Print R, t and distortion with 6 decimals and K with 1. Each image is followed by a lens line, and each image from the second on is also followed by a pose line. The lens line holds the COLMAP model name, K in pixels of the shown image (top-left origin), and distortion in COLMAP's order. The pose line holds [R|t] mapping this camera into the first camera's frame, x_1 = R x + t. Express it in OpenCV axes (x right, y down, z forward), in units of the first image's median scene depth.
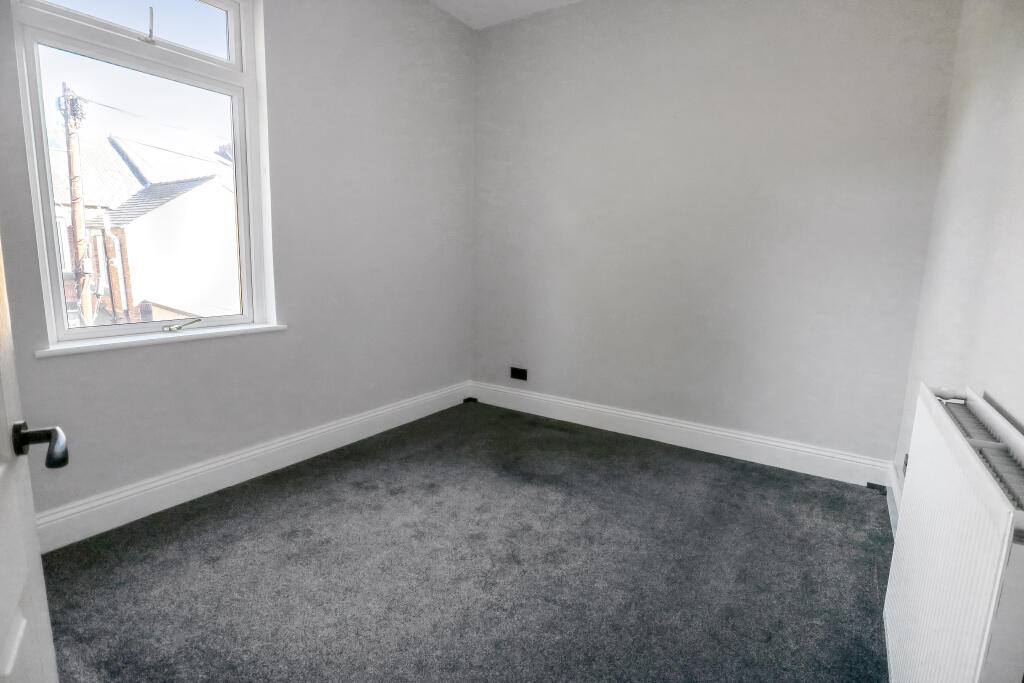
lens RADIAL K [[503.8, 0, 509.4], [0, 503.8, 358.1], [0, 0, 1]] dist [-0.031646, 0.014202]
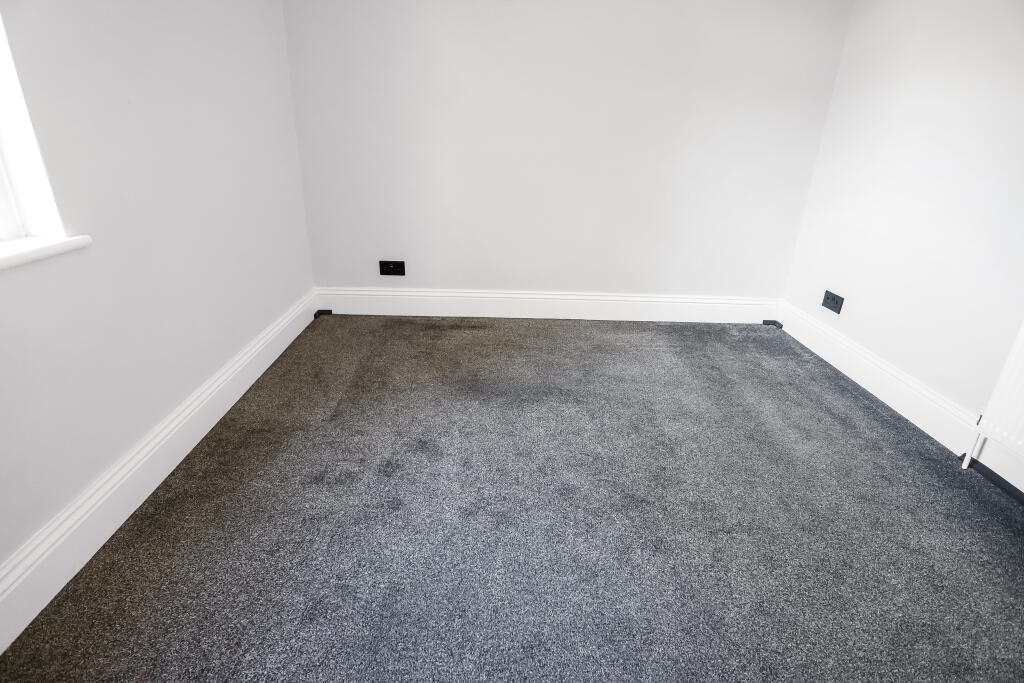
lens RADIAL K [[503.8, 0, 509.4], [0, 503.8, 358.1], [0, 0, 1]] dist [-0.031646, 0.014202]
pose [[0.821885, -0.235053, 0.518899, -0.387549], [0.100583, 0.956469, 0.273952, -0.043181], [-0.560704, -0.172965, 0.809750, 0.373042]]
